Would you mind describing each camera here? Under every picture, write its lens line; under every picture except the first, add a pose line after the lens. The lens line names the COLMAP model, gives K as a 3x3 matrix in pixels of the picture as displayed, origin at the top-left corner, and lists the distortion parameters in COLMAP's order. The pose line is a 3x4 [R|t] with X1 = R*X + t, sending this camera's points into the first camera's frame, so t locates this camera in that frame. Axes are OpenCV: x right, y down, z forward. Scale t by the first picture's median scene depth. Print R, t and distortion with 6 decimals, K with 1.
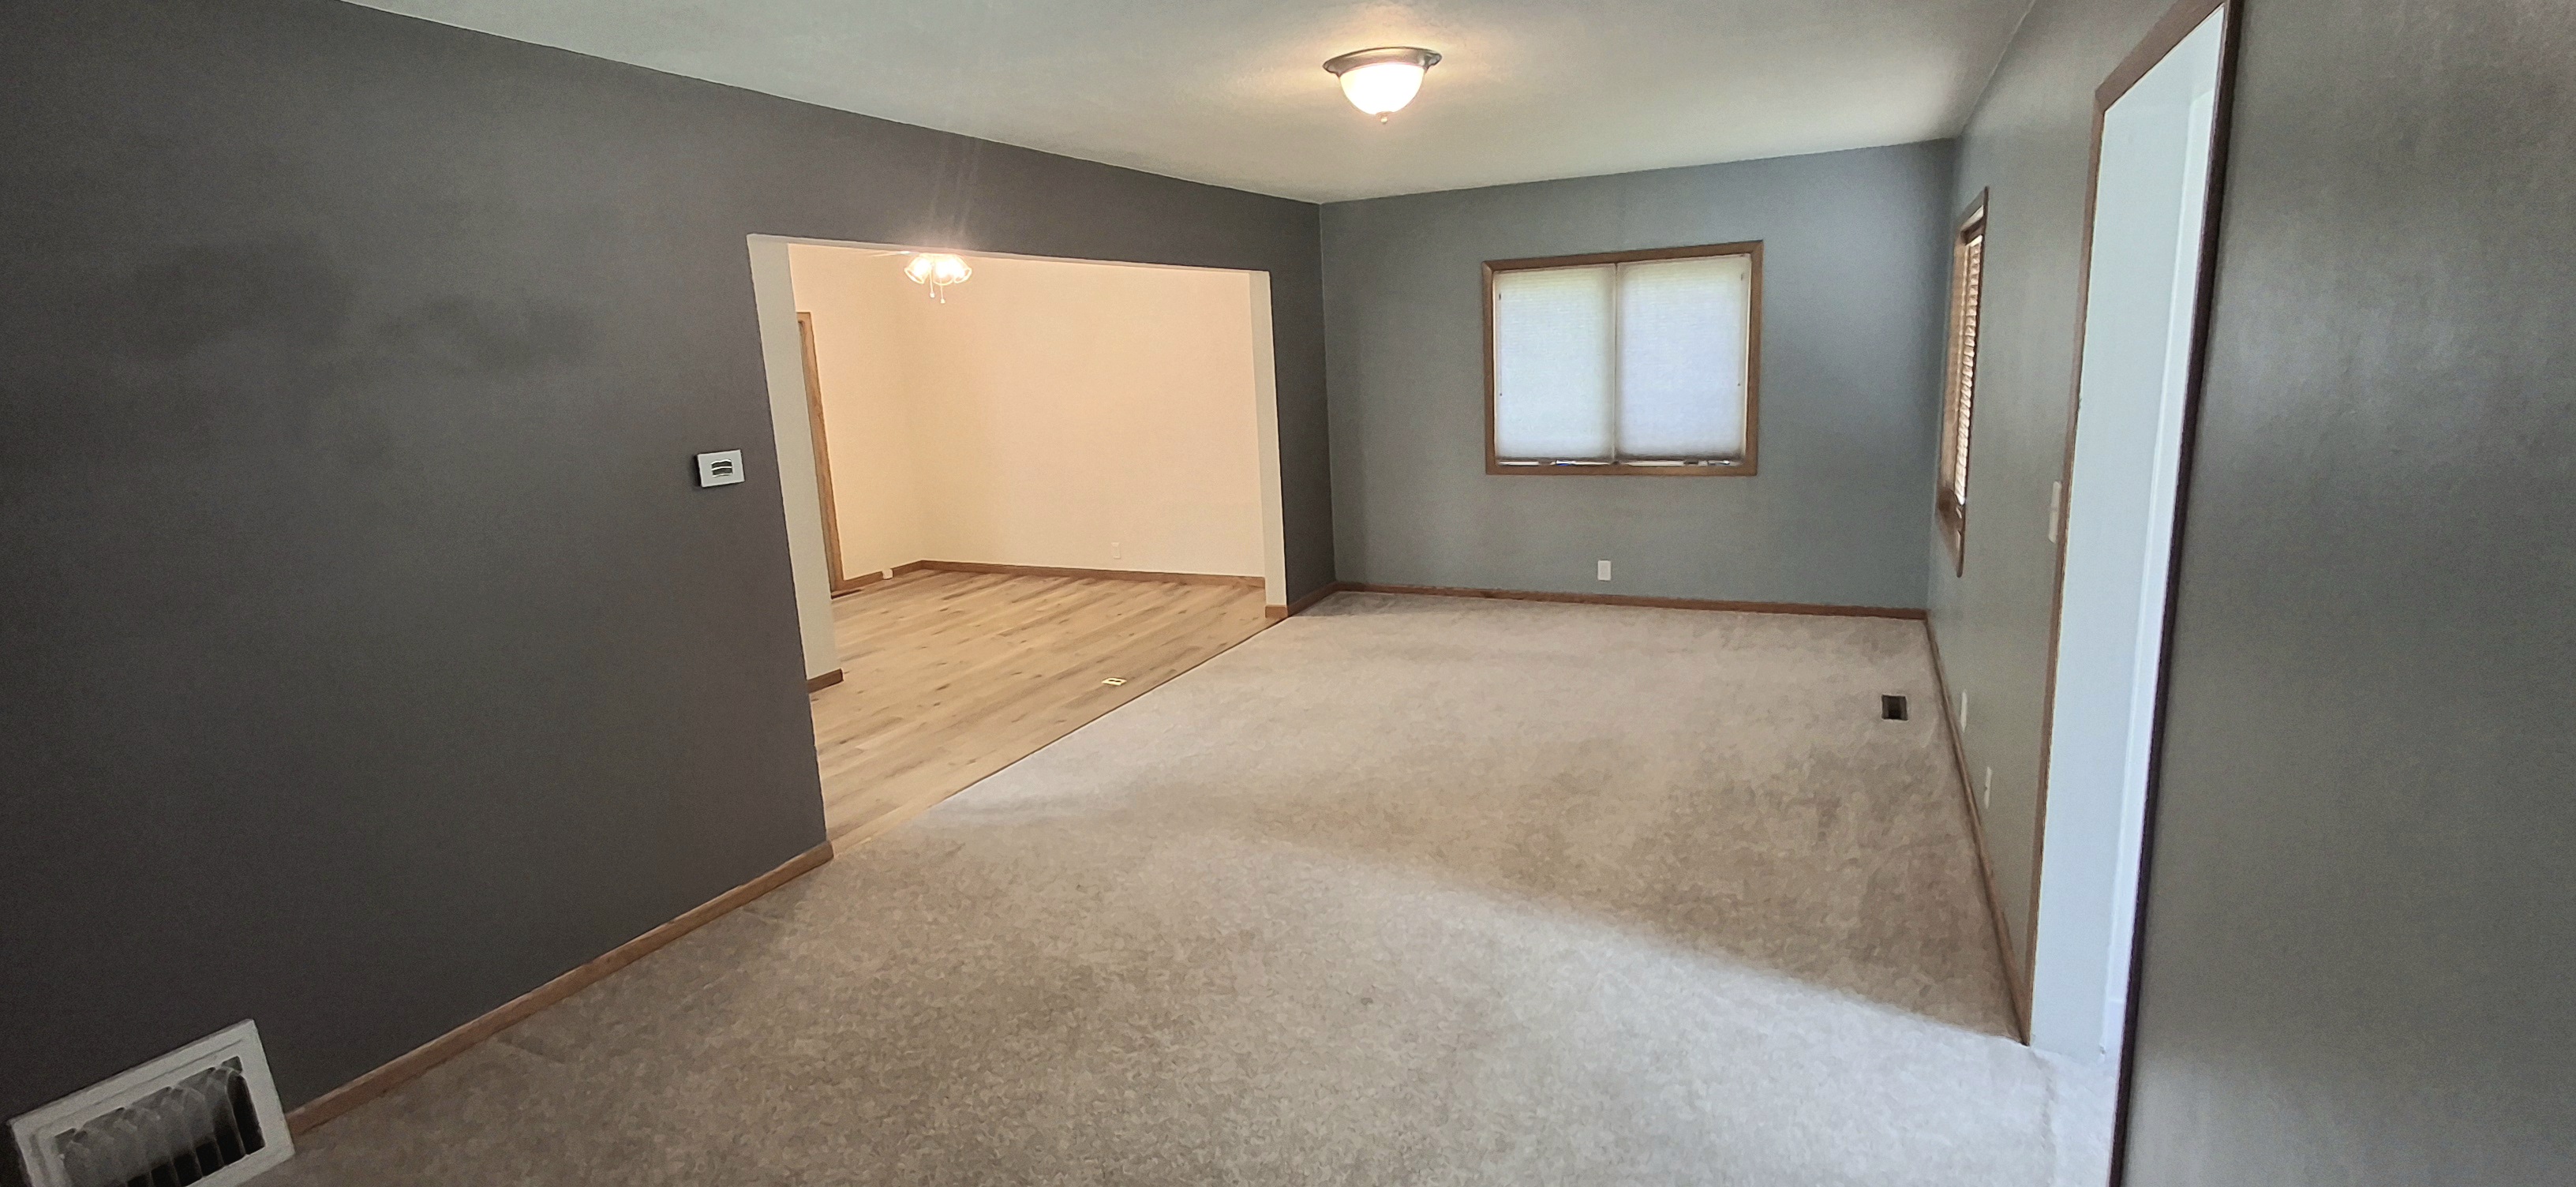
lens RADIAL K [[1174.9, 0, 1289.4], [0, 1174.9, 598.5], [0, 0, 1]] dist [-0.003495, -0.000167]
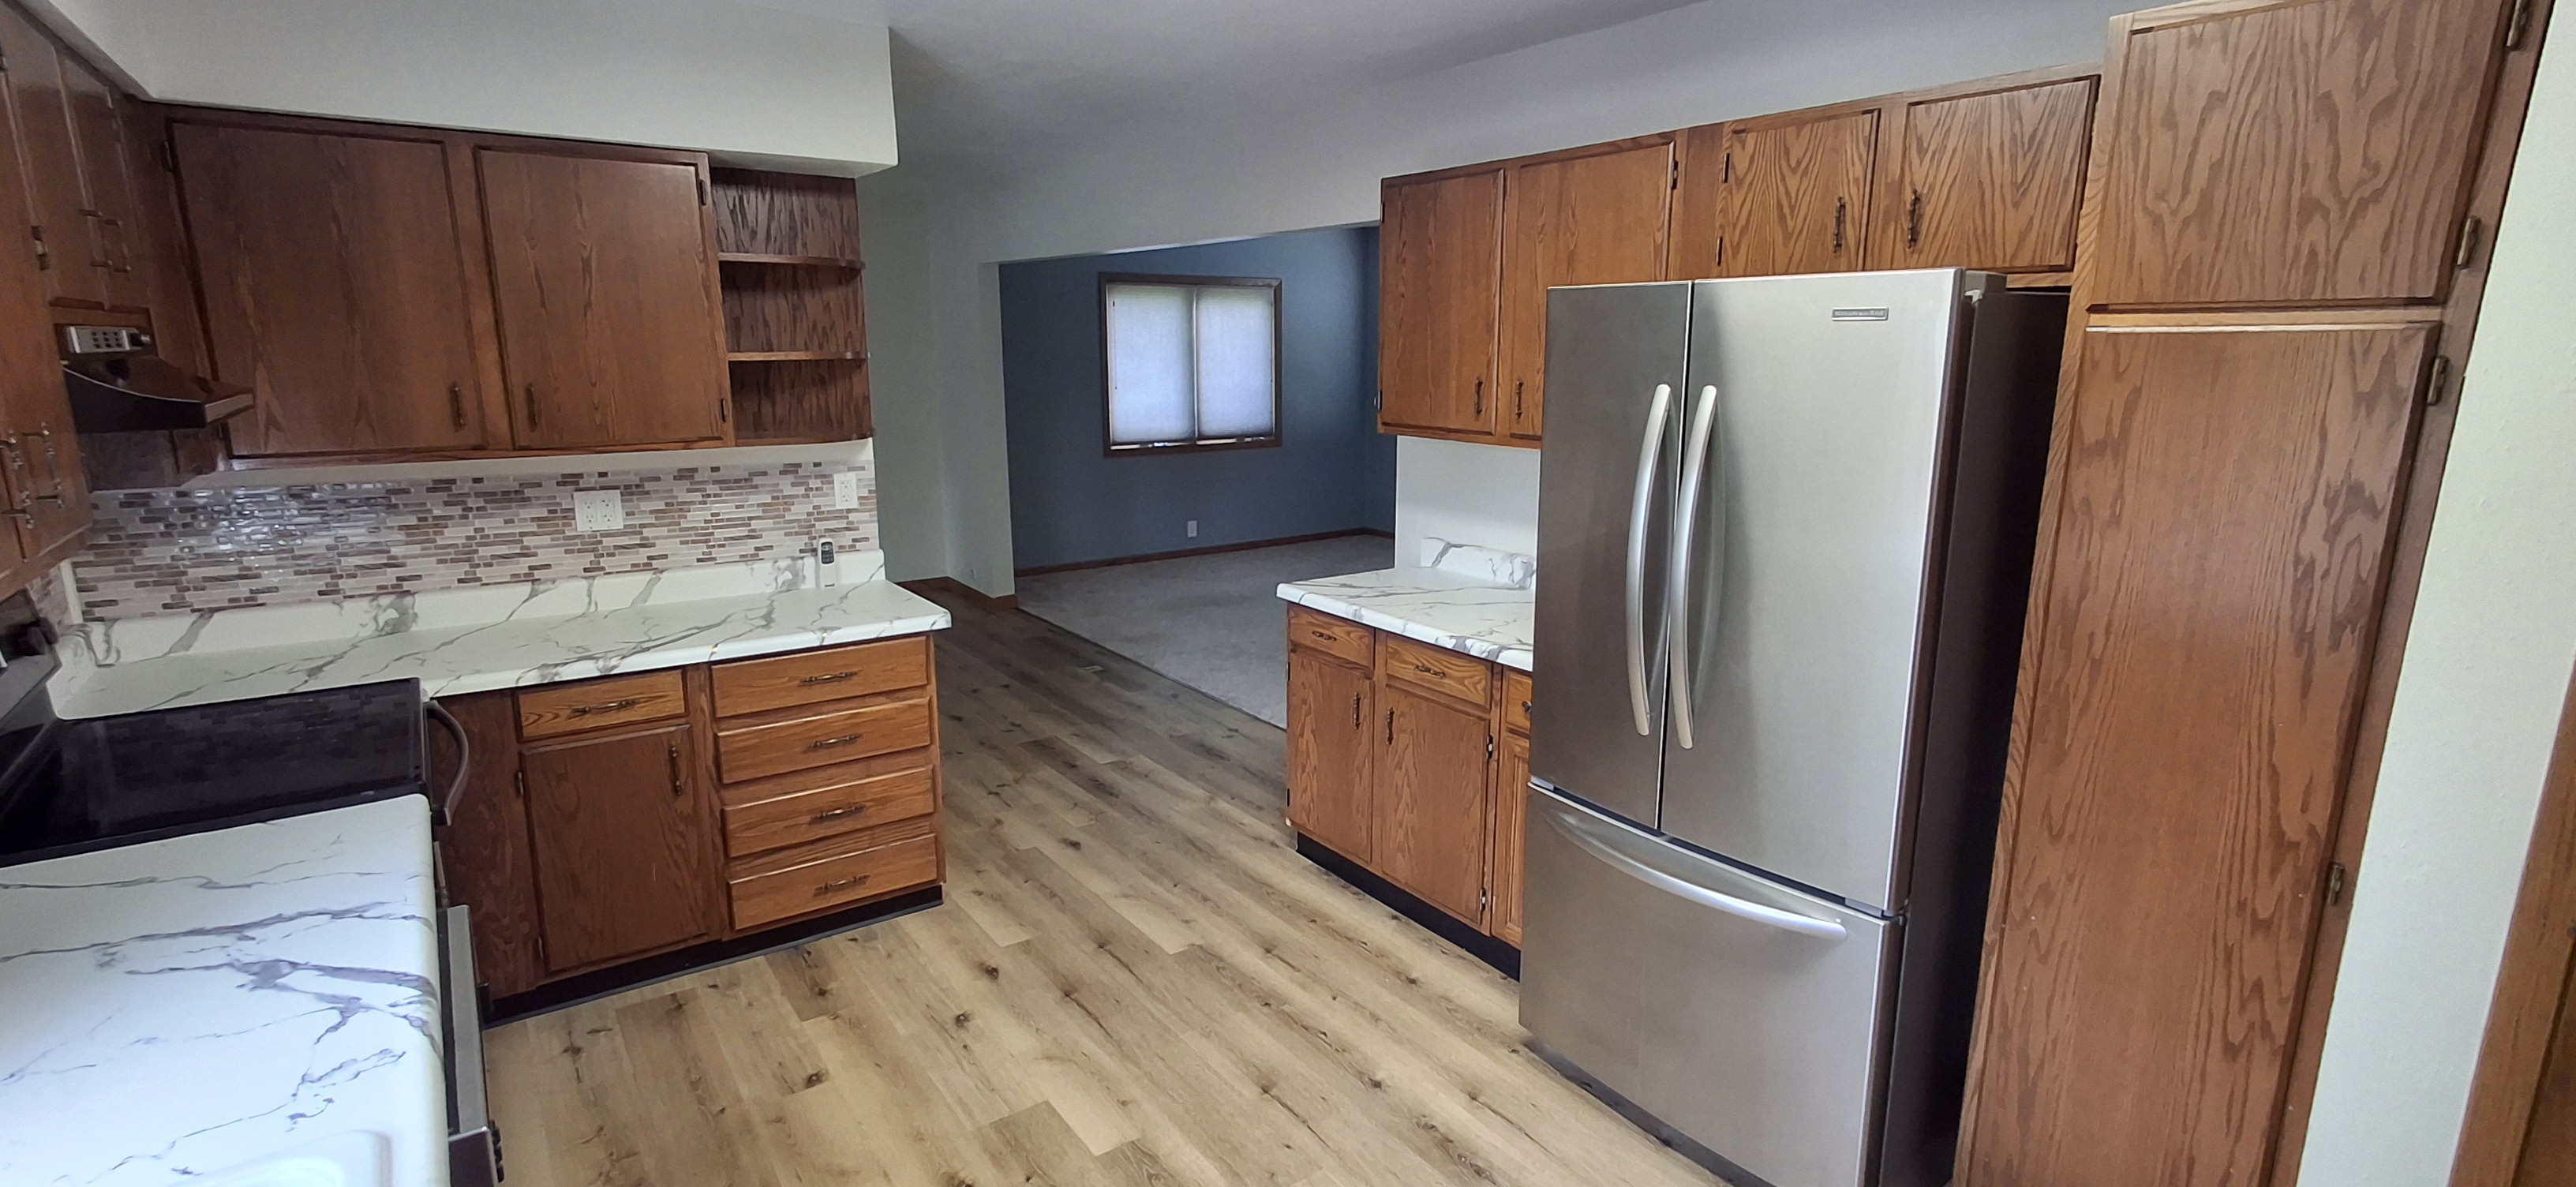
lens RADIAL K [[1174.9, 0, 1274.3], [0, 1174.9, 586.8], [0, 0, 1]] dist [-0.003495, -0.000167]
pose [[0.471292, -0.133755, 0.871776, -0.843646], [0.152826, 0.985866, 0.068640, -0.037903], [-0.868636, 0.100881, 0.485073, 0.339742]]
